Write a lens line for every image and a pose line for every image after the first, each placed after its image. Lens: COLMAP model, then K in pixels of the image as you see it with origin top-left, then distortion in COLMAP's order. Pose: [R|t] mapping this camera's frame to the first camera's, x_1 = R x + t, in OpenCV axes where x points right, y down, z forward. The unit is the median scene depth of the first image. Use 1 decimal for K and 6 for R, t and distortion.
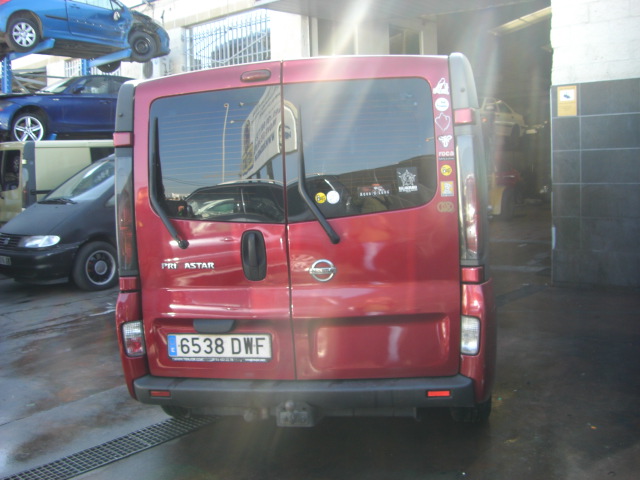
lens RADIAL K [[720.2, 0, 315.7], [0, 720.2, 237.3], [0, 0, 1]] dist [-0.141024, 0.000000]
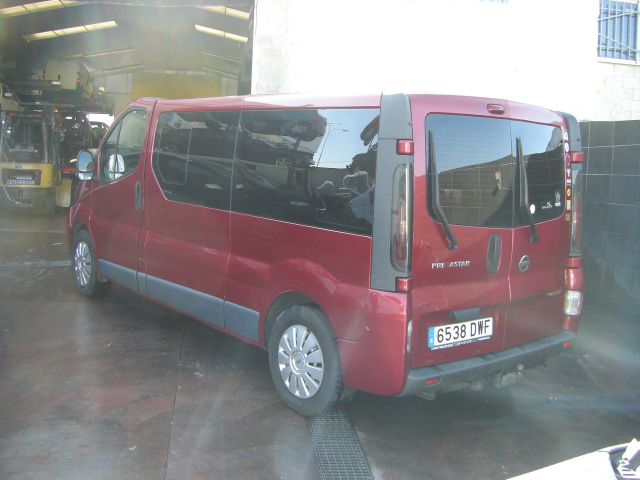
lens RADIAL K [[720.2, 0, 322.1], [0, 720.2, 243.2], [0, 0, 1]] dist [-0.141024, 0.000000]
pose [[0.643394, -0.017766, 0.765329, -1.195151], [-0.000126, 0.999728, 0.023314, -0.021440], [-0.765535, -0.015096, 0.643217, 0.423528]]
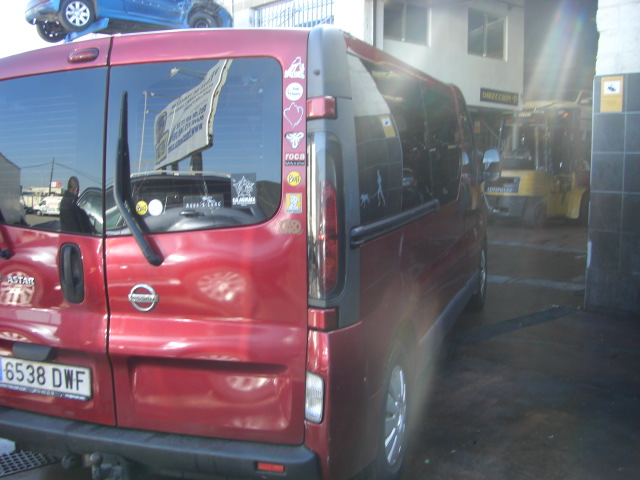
lens RADIAL K [[720.2, 0, 315.9], [0, 720.2, 240.5], [0, 0, 1]] dist [-0.141024, 0.000000]
pose [[0.986110, 0.054180, -0.157008, 0.310481], [-0.050647, 0.998367, 0.026423, -0.046821], [0.158183, -0.018104, 0.987244, 0.236406]]
